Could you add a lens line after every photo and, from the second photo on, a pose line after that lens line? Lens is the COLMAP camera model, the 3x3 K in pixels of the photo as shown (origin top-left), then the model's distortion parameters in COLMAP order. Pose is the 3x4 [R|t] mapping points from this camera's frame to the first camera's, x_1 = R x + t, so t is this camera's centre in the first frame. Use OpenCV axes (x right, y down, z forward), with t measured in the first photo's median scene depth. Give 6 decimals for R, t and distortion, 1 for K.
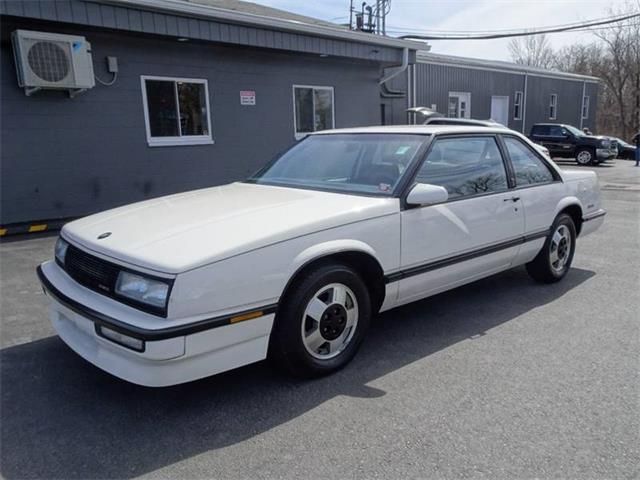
lens RADIAL K [[516.7, 0, 318.2], [0, 516.7, 241.7], [0, 0, 1]] dist [0.031851, -0.006638]
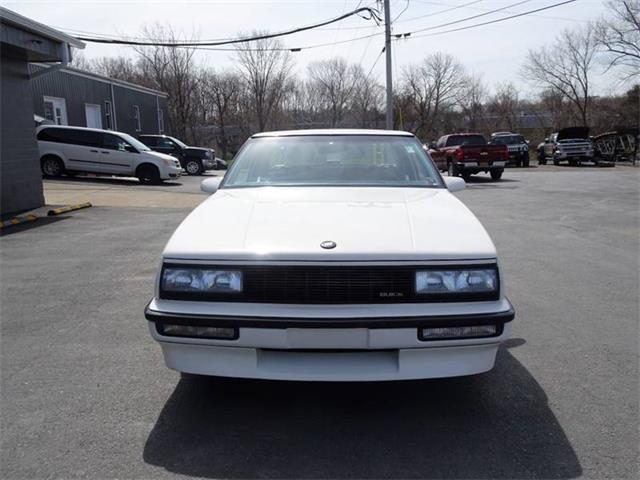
lens RADIAL K [[557.0, 0, 320.3], [0, 557.0, 239.1], [0, 0, 1]] dist [0.021345, 0.035489]
pose [[0.693494, -0.116551, 0.710973, -0.749445], [0.145567, 0.989143, 0.020164, -0.028927], [-0.705604, 0.089510, 0.702930, 0.246900]]
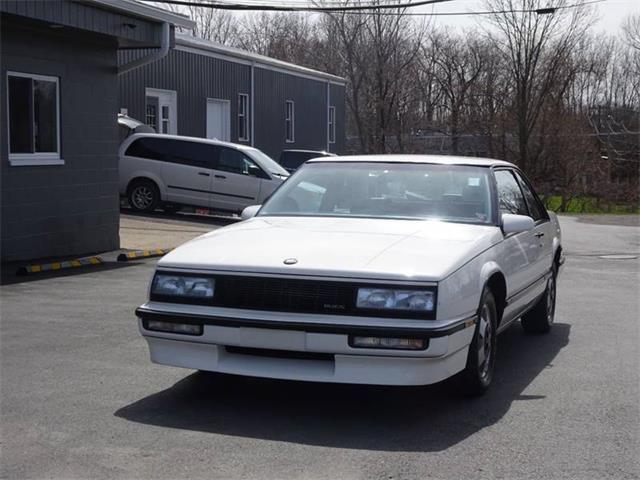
lens RADIAL K [[1101.3, 0, 322.3], [0, 1101.3, 241.1], [0, 0, 1]] dist [-0.019082, 0.000000]
pose [[0.876056, -0.005382, 0.482179, -0.933556], [0.068668, 0.991140, -0.113697, 0.130164], [-0.477295, 0.132715, 0.868663, -0.560133]]
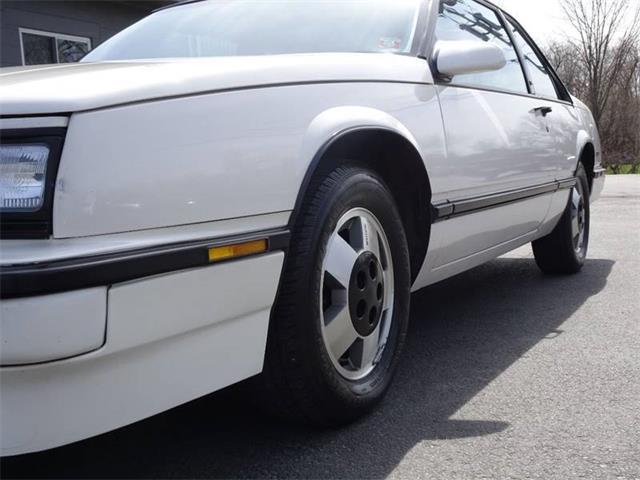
lens RADIAL K [[820.7, 0, 324.5], [0, 820.7, 240.2], [0, 0, 1]] dist [0.005714, 0.000000]
pose [[0.936100, -0.058609, 0.346817, -0.173165], [0.097492, 0.990621, -0.095737, 0.121620], [-0.337953, 0.123431, 0.933034, 0.241562]]
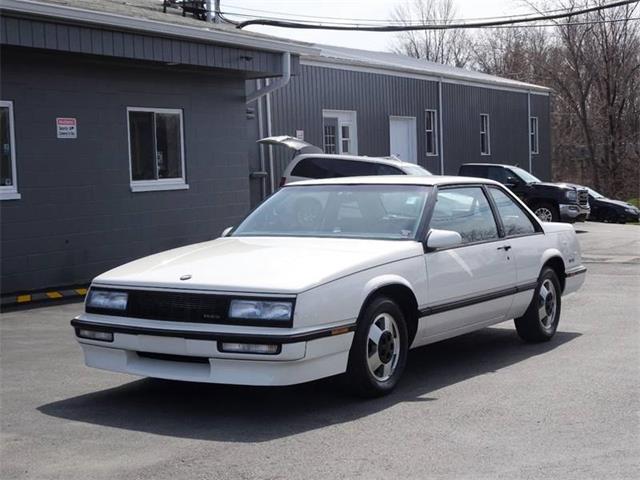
lens RADIAL K [[1101.3, 0, 316.4], [0, 1101.3, 240.9], [0, 0, 1]] dist [-0.019082, 0.000000]
pose [[0.963323, -0.018831, 0.267683, -0.535436], [0.058281, 0.988405, -0.140208, 0.178514], [-0.261939, 0.150666, 0.953251, -0.919355]]
